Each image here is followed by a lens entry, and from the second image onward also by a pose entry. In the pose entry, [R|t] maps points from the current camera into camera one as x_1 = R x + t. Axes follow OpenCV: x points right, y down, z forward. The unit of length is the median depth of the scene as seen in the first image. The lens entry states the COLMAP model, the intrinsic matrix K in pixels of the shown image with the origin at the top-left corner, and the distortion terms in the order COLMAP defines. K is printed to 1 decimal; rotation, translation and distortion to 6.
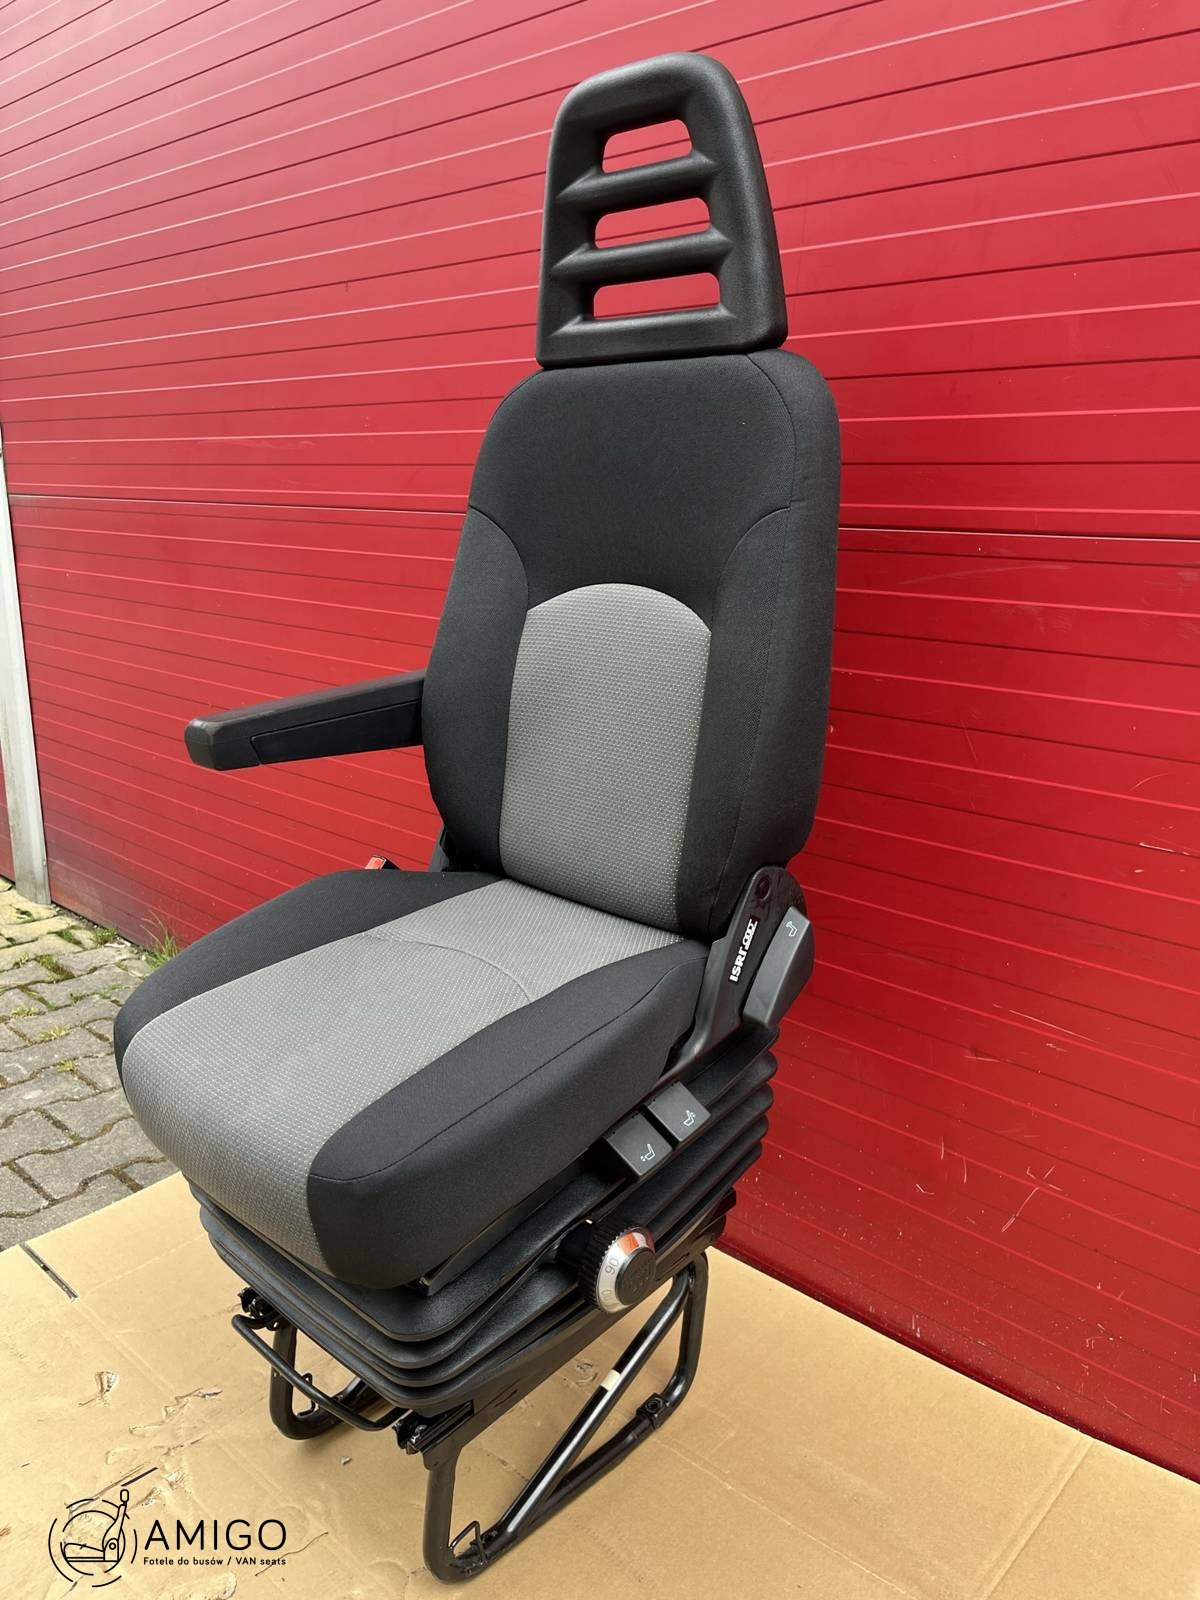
lens RADIAL K [[1225.1, 0, 588.5], [0, 1225.1, 775.7], [0, 0, 1]] dist [0.020598, -0.062363]
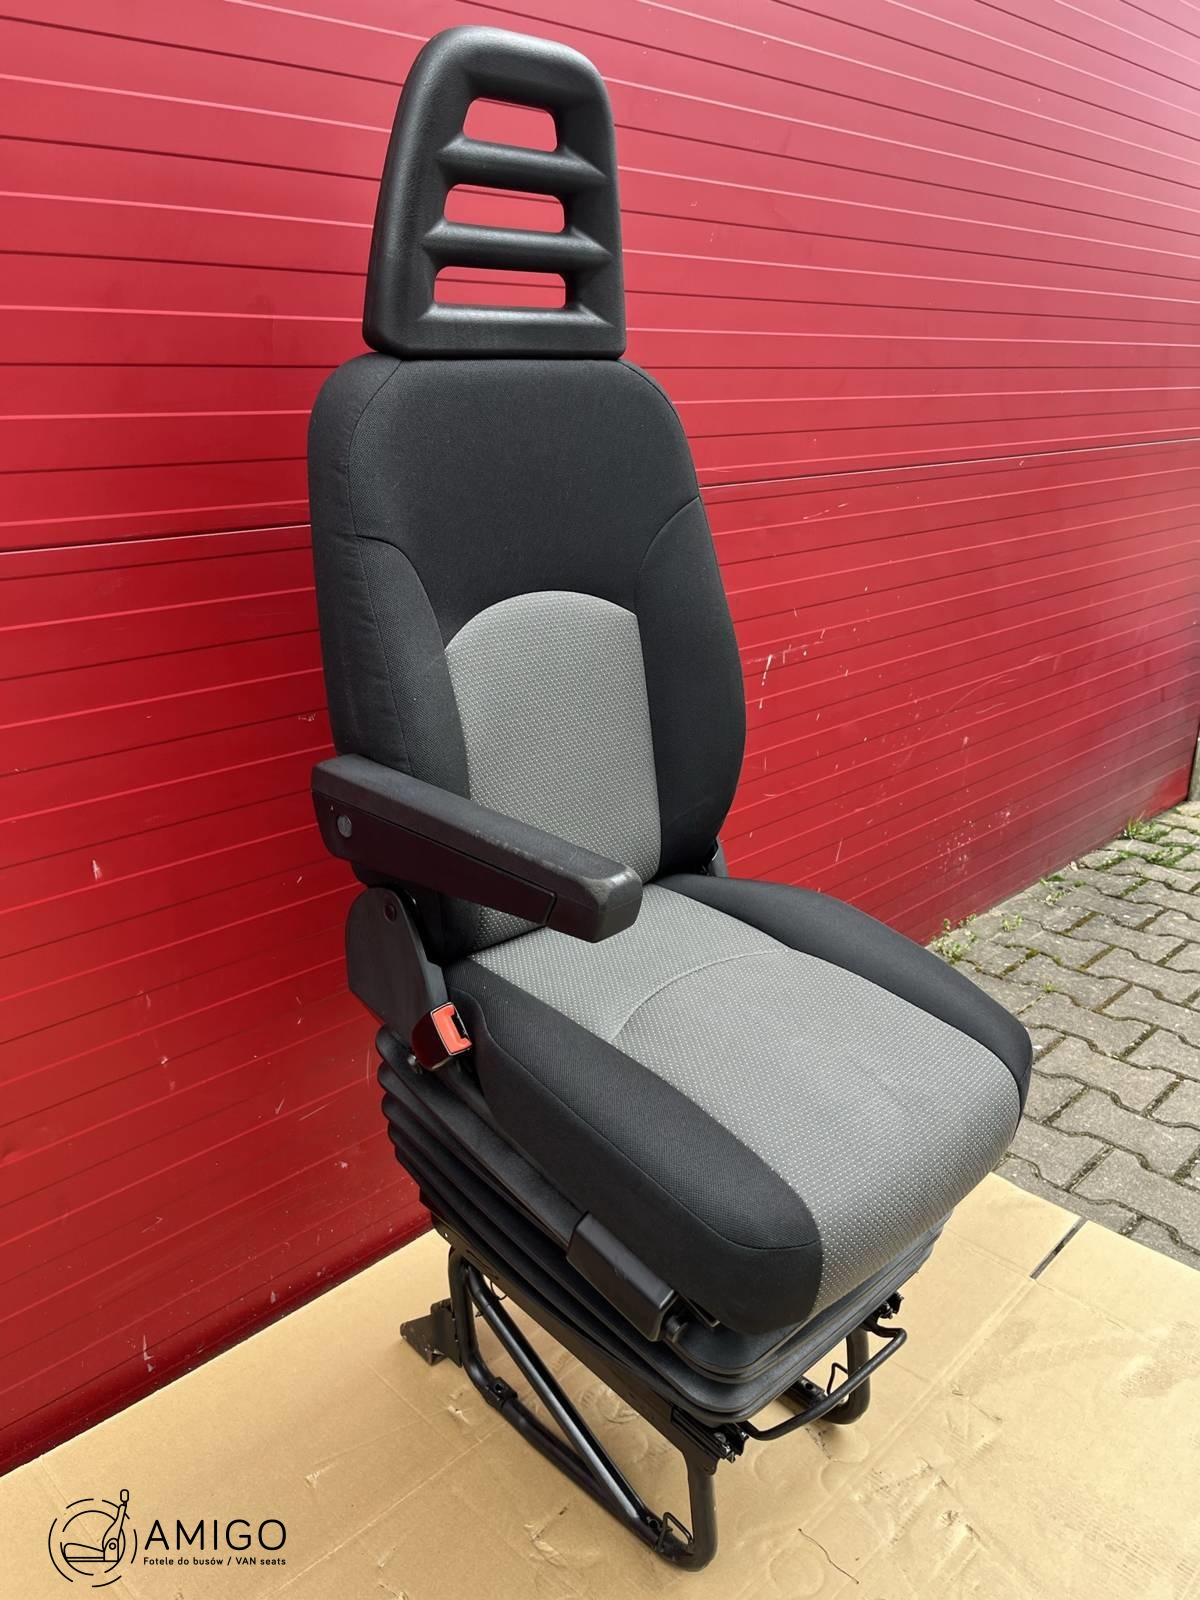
lens RADIAL K [[1225.1, 0, 603.1], [0, 1225.1, 800.7], [0, 0, 1]] dist [0.020598, -0.062363]
pose [[0.027860, -0.337697, 0.940843, -0.961707], [0.228542, 0.918430, 0.322885, -0.313546], [-0.973135, 0.206026, 0.102765, 0.904151]]
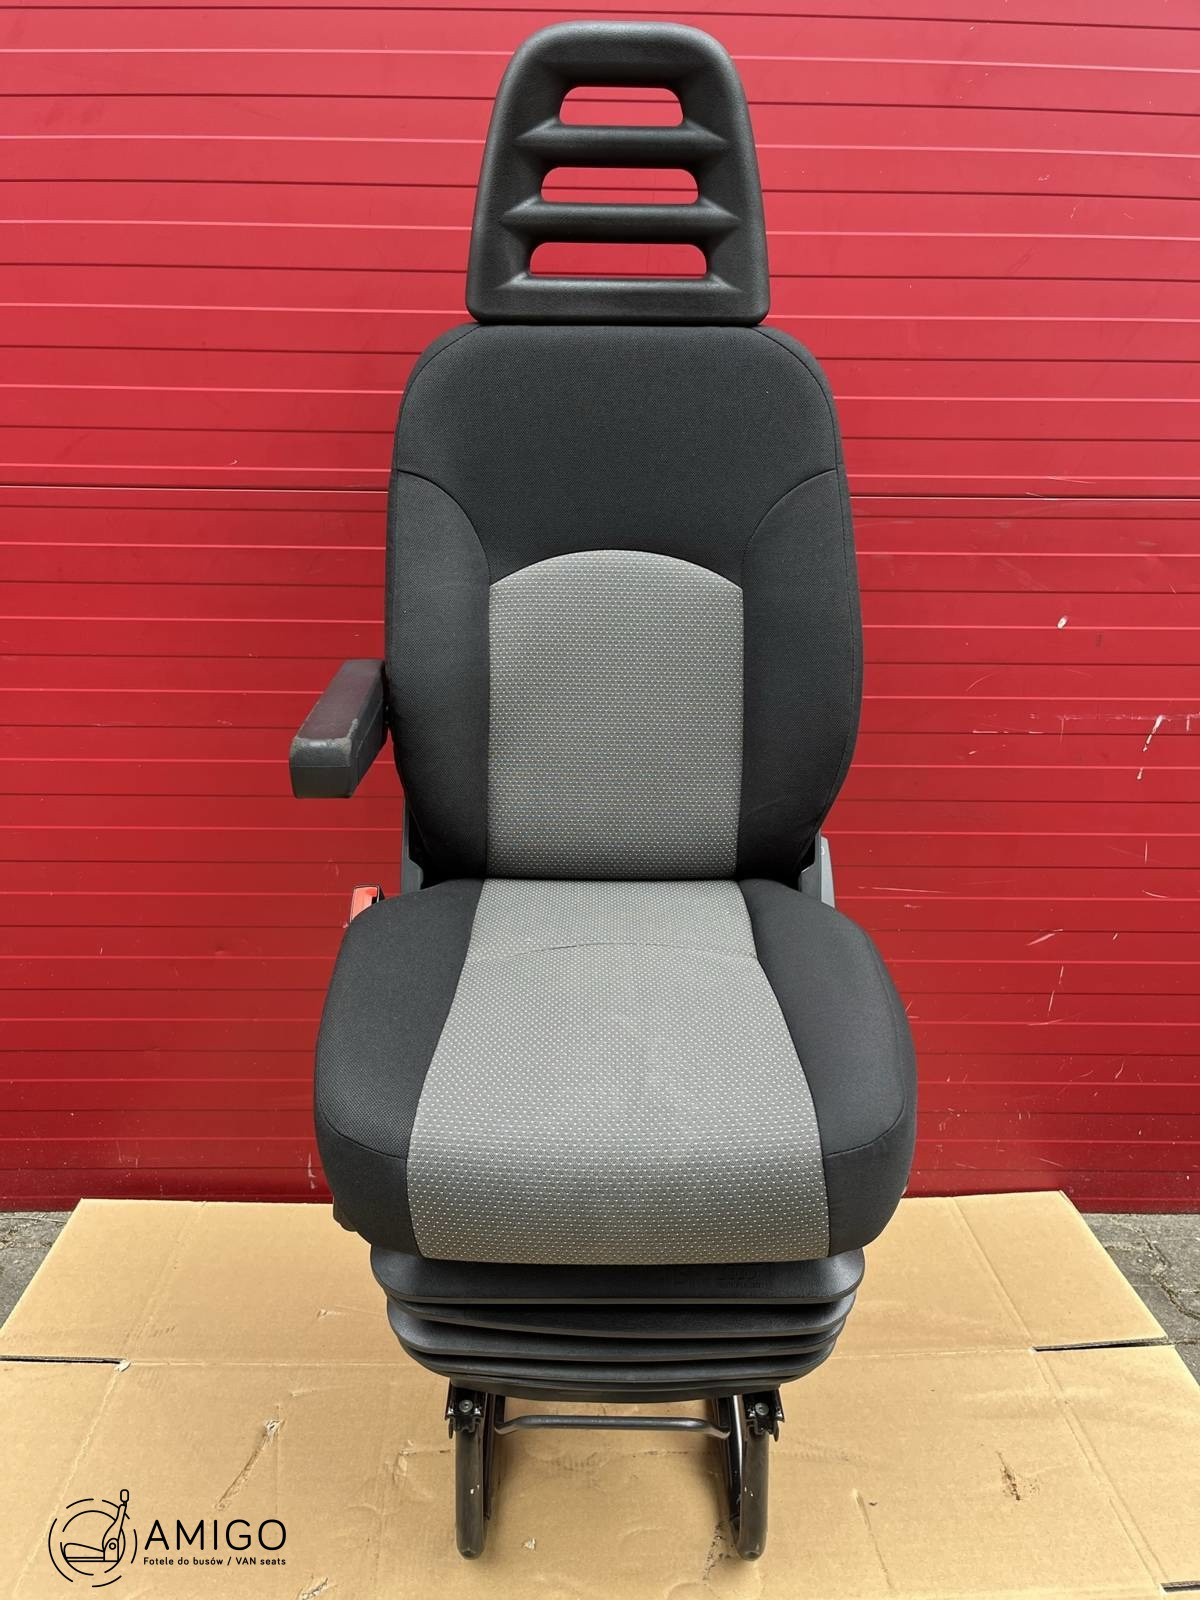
lens RADIAL K [[1225.1, 0, 597.0], [0, 1225.1, 798.3], [0, 0, 1]] dist [0.020598, -0.062363]
pose [[0.712444, -0.169935, 0.680842, -0.711442], [0.158414, 0.984137, 0.079869, -0.041117], [-0.683615, 0.050953, 0.728062, 0.304230]]
